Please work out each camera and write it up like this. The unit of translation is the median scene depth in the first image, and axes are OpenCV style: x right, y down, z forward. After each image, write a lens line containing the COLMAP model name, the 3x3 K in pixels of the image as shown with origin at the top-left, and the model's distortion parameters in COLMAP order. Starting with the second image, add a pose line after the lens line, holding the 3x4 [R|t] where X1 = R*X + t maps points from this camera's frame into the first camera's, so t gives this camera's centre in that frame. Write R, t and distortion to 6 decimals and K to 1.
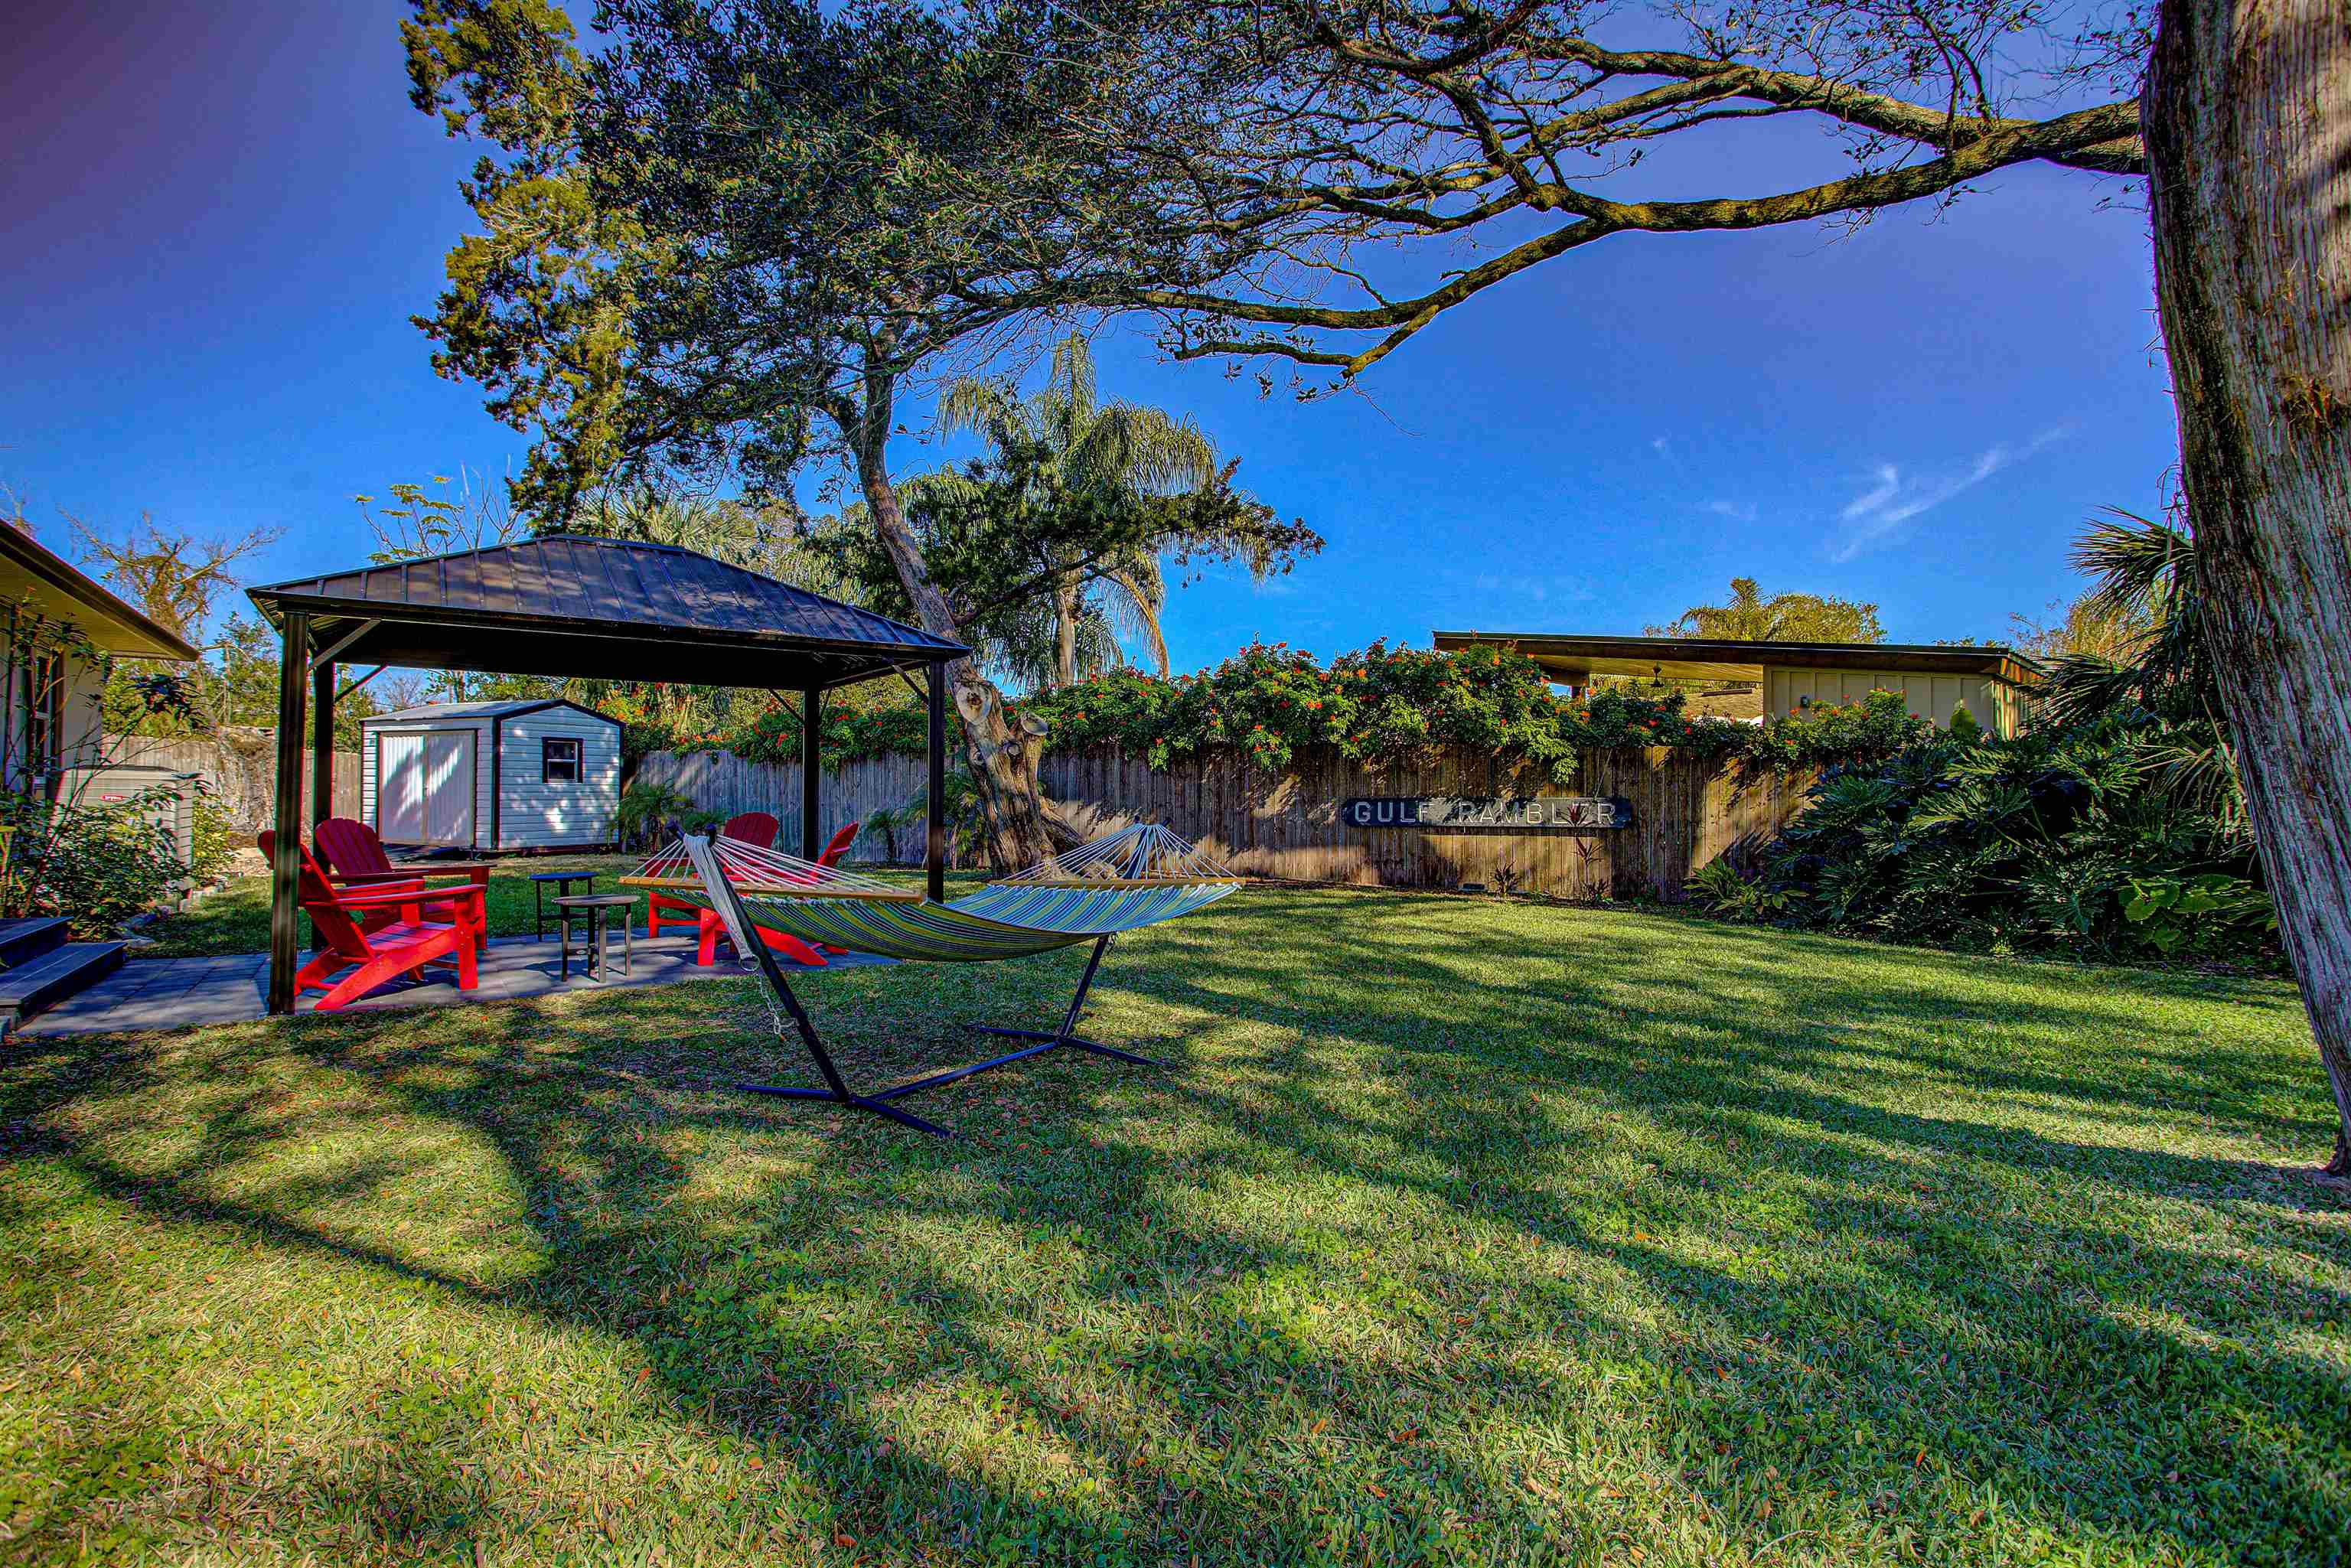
lens RADIAL K [[1180.5, 0, 1171.8], [0, 1180.5, 781.0], [0, 0, 1]] dist [-0.013713, 0.003007]
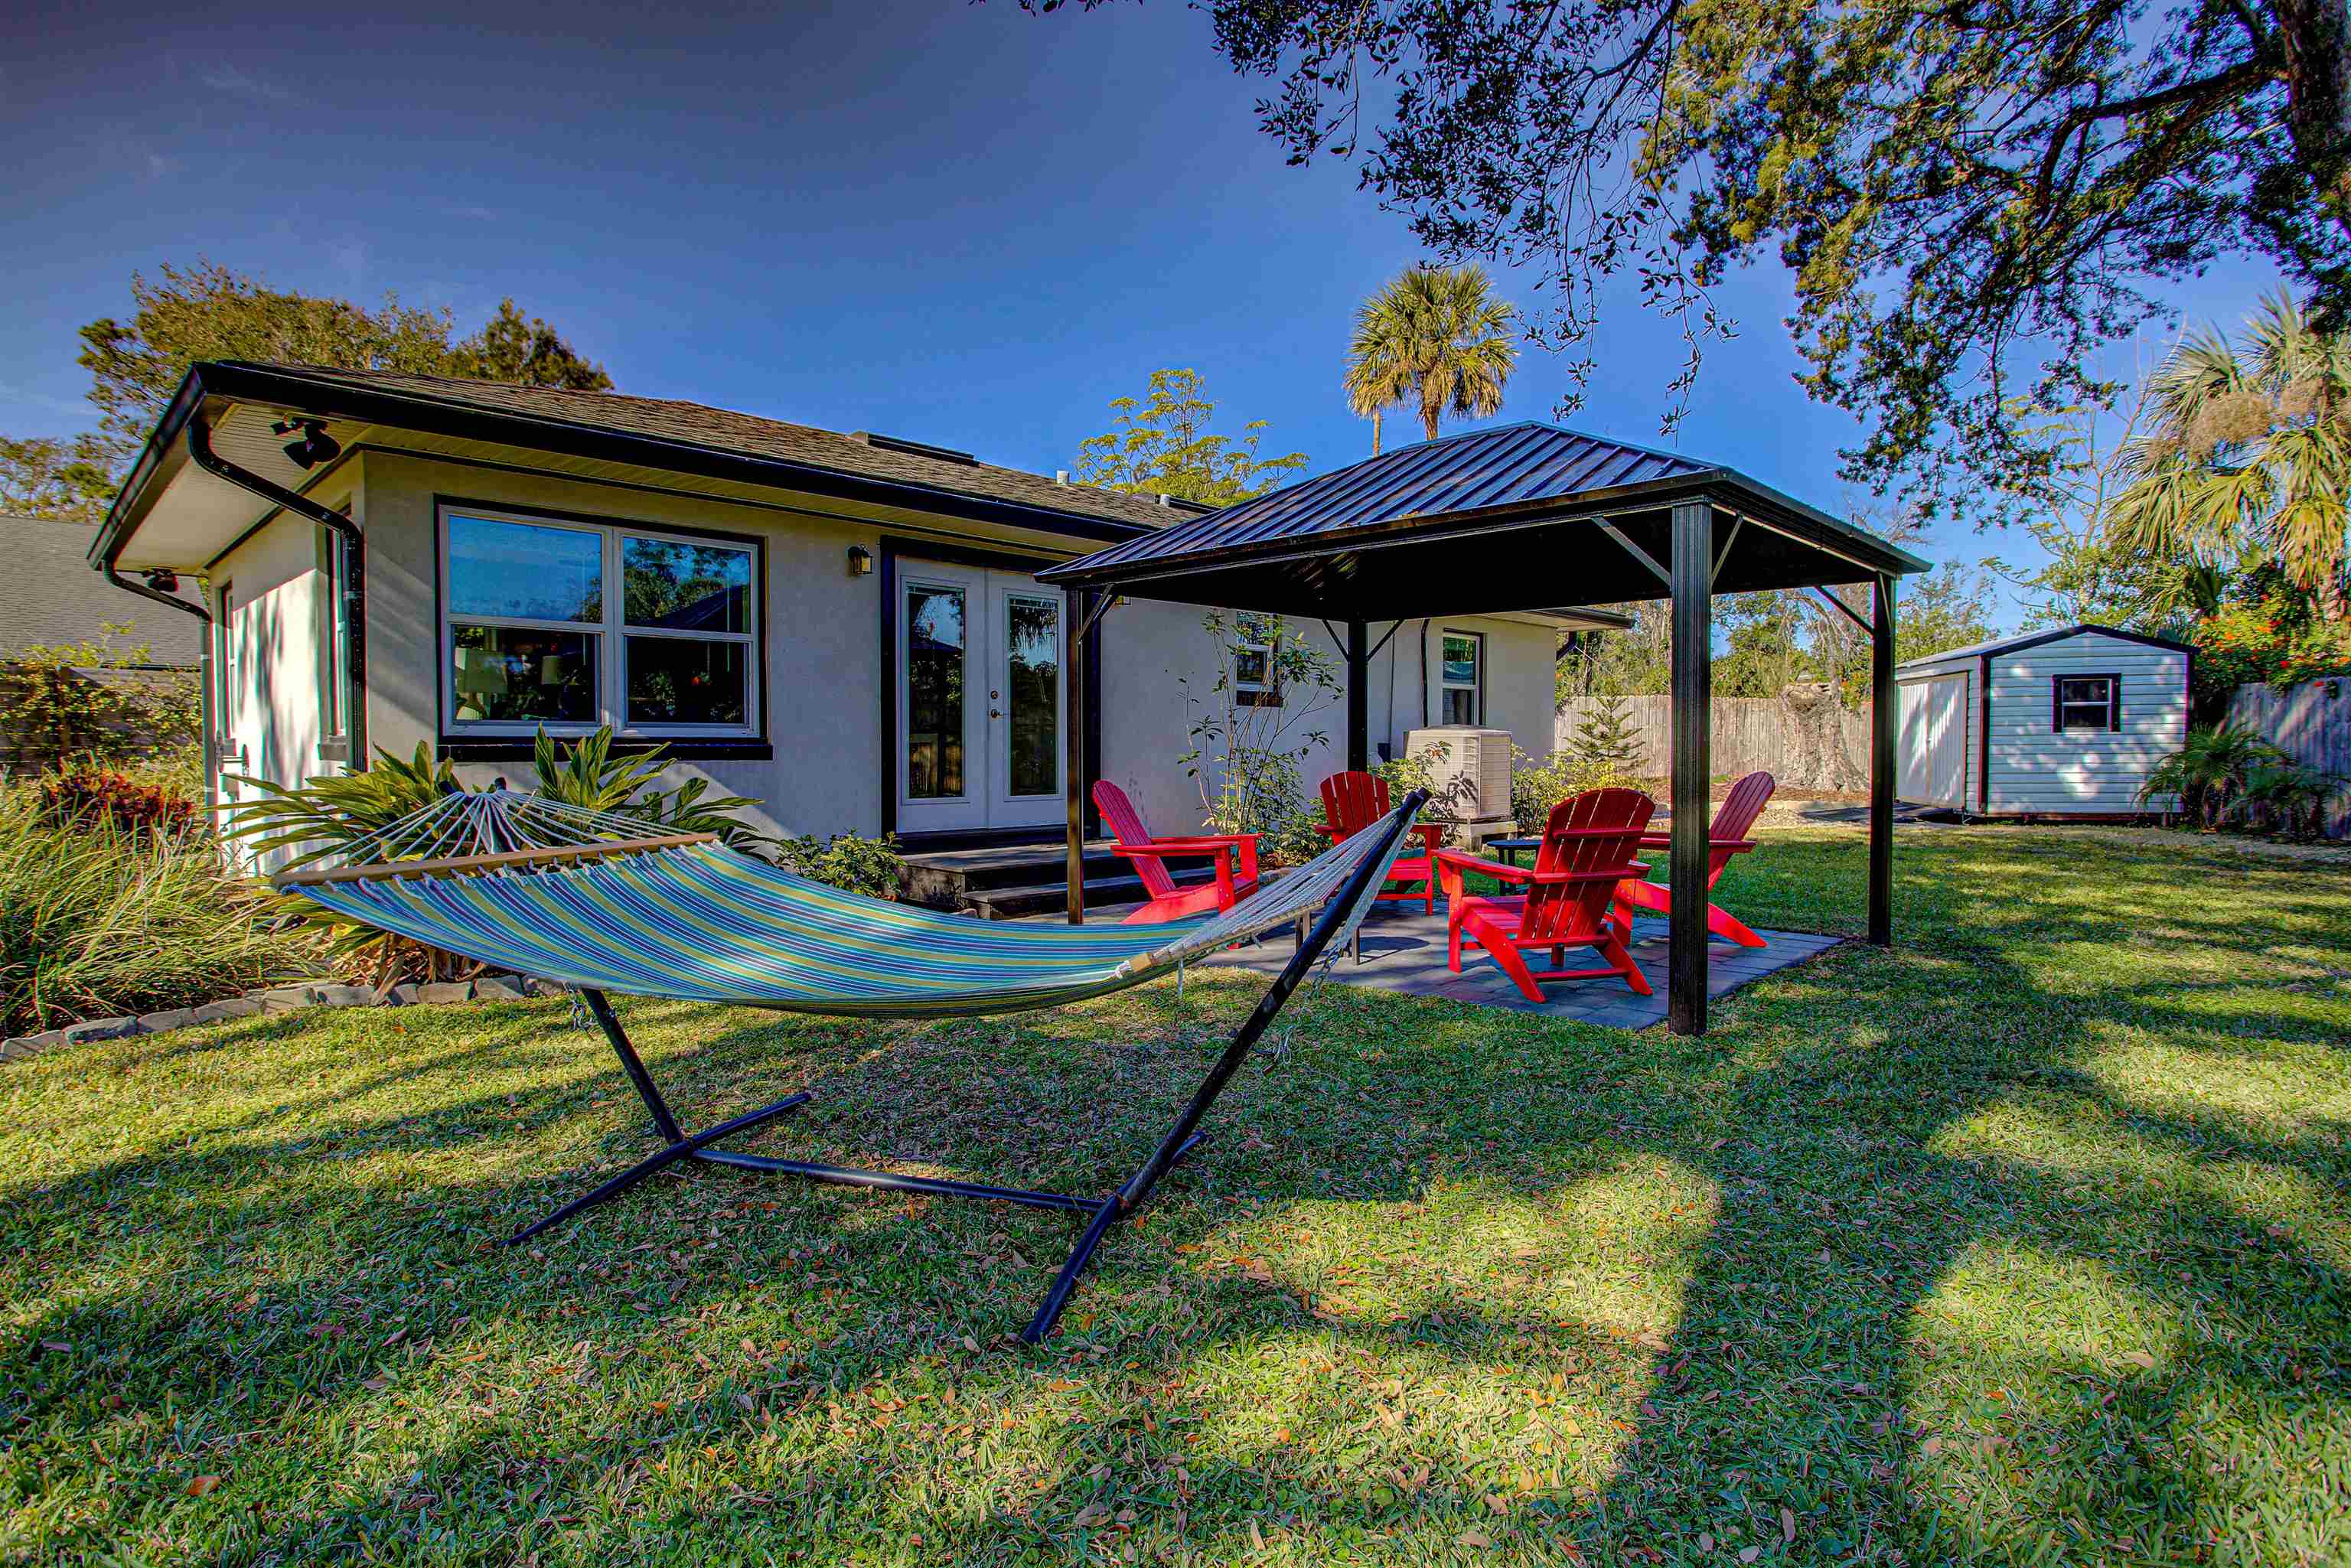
lens RADIAL K [[1180.5, 0, 1165.9], [0, 1180.5, 787.5], [0, 0, 1]] dist [-0.013713, 0.003007]
pose [[0.207050, 0.028474, -0.977916, 0.114814], [0.015135, 0.999364, 0.032303, 0.003717], [0.978213, -0.021489, 0.206487, 0.247177]]
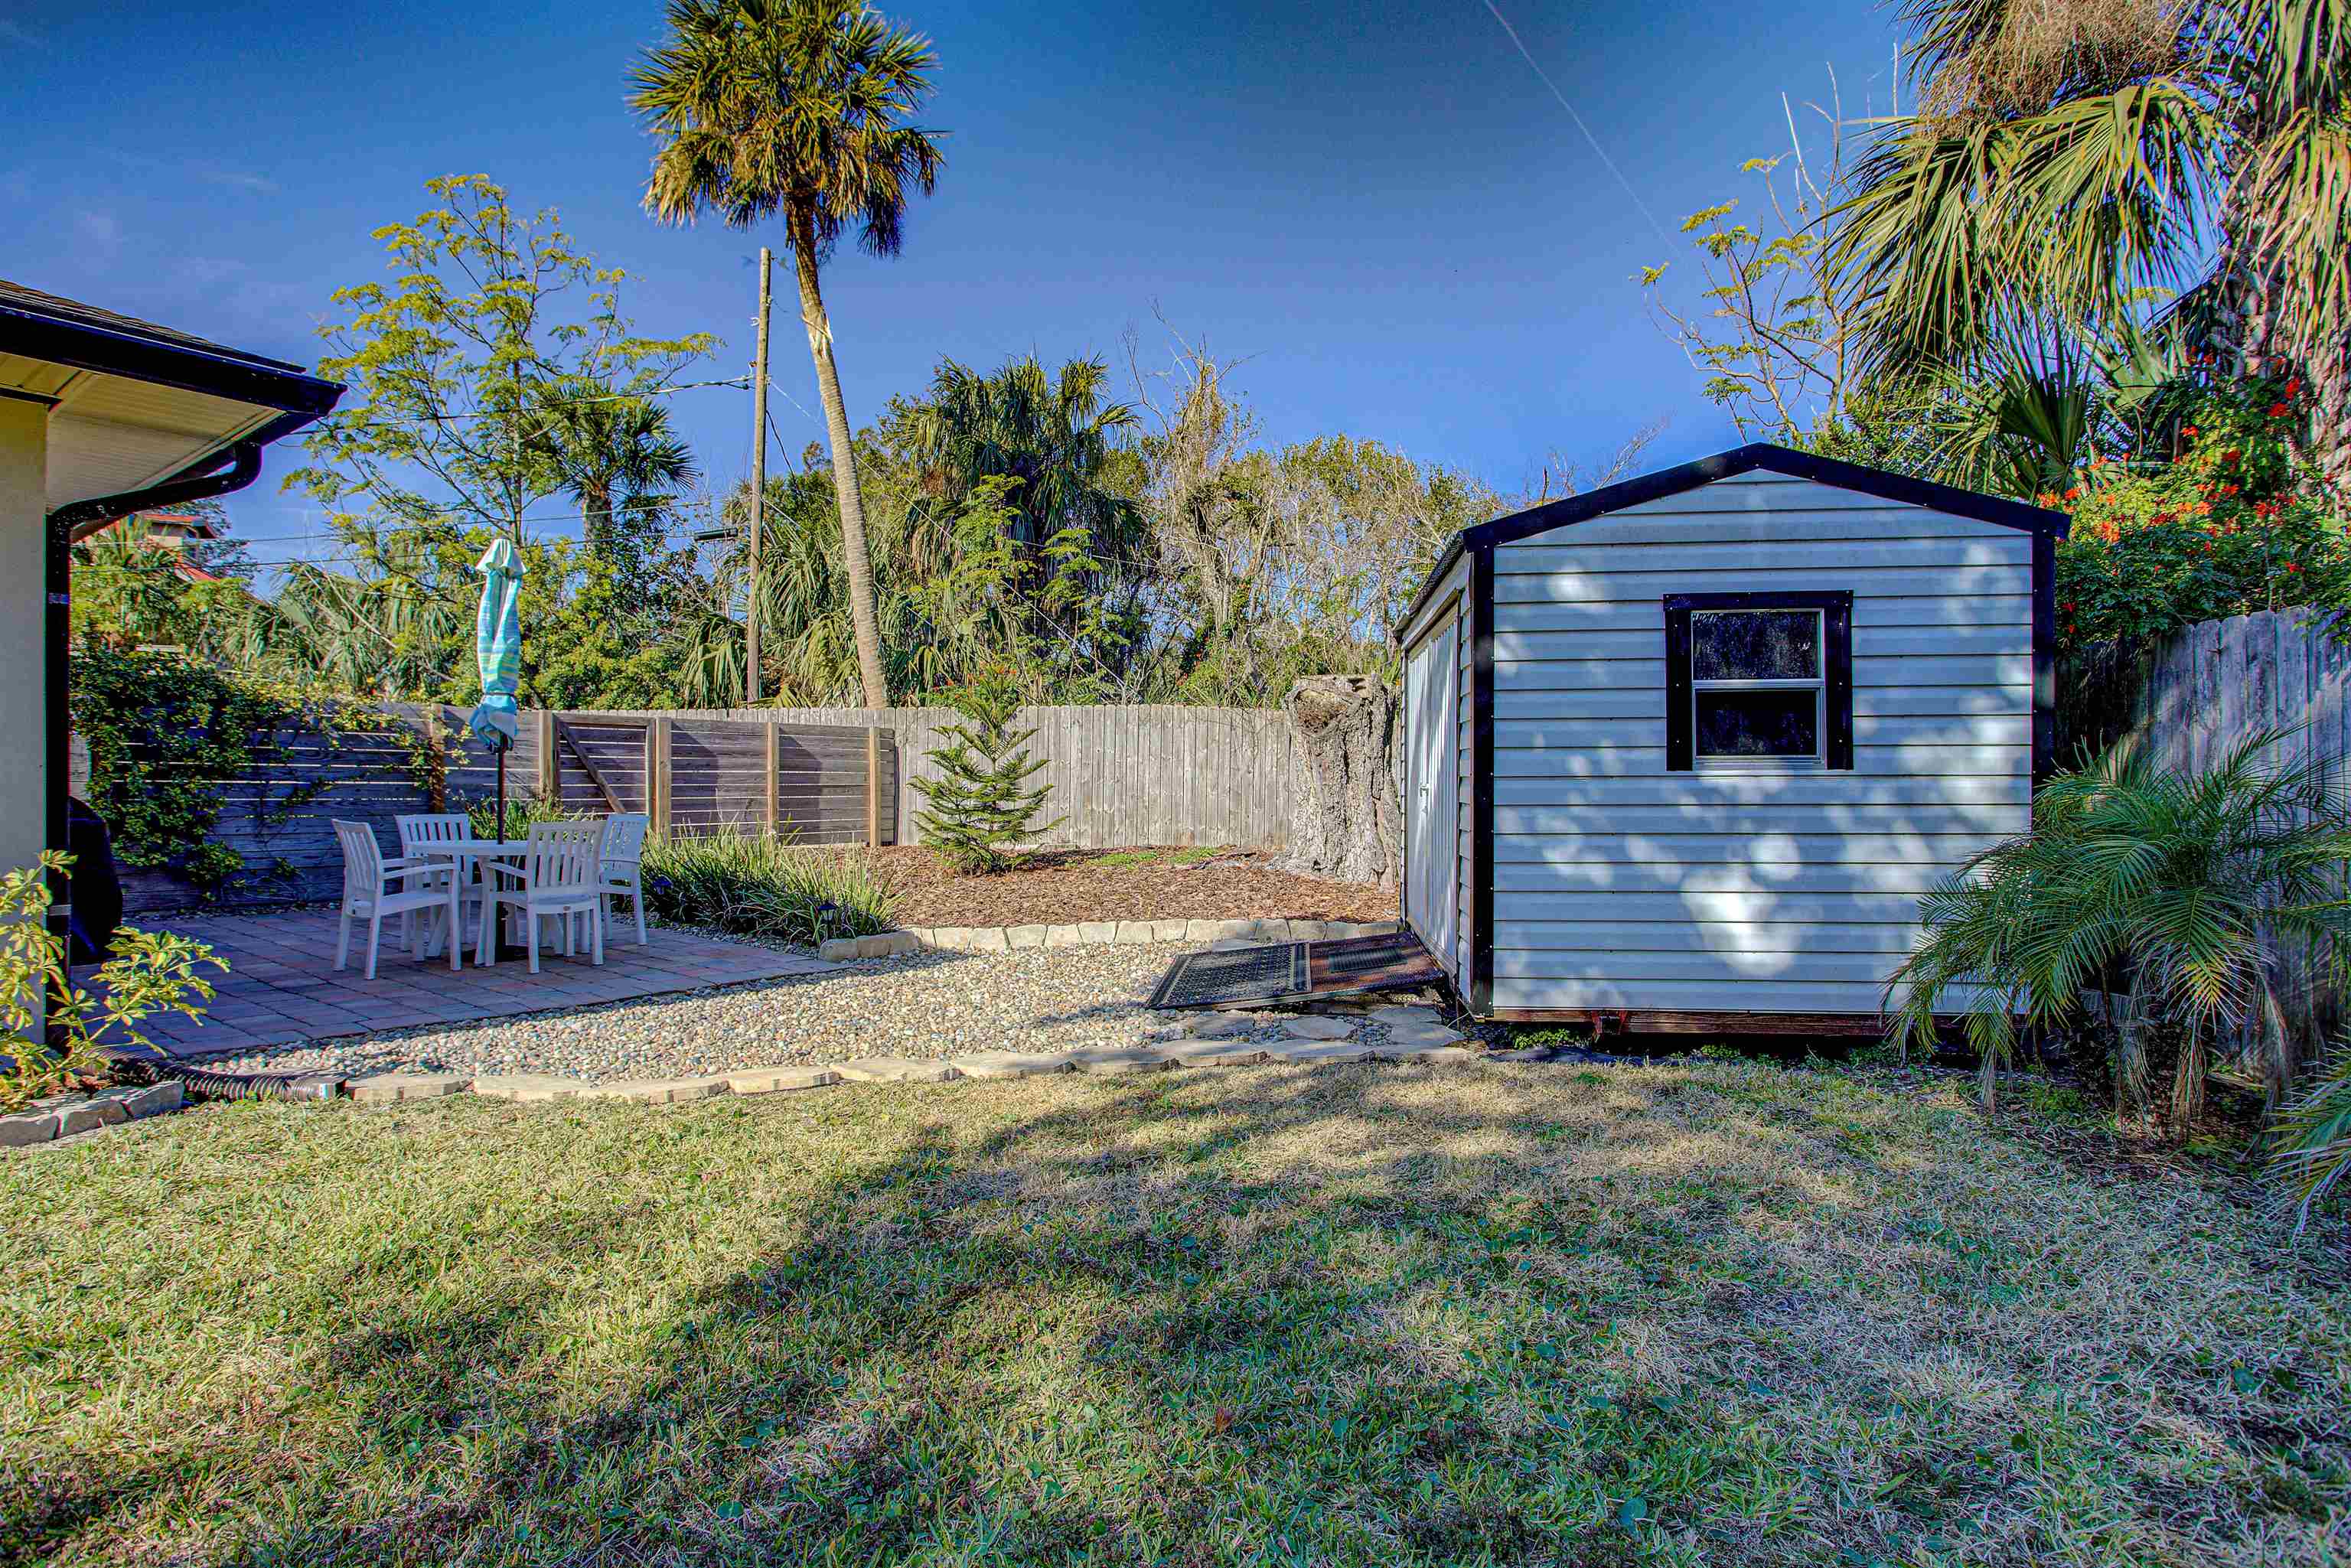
lens RADIAL K [[1180.5, 0, 1178.3], [0, 1180.5, 771.3], [0, 0, 1]] dist [-0.013713, 0.003007]
pose [[0.335439, -0.011910, -0.941987, -0.322549], [0.007669, 0.999921, -0.009912, 0.003017], [0.942031, -0.003899, 0.335504, 0.802283]]
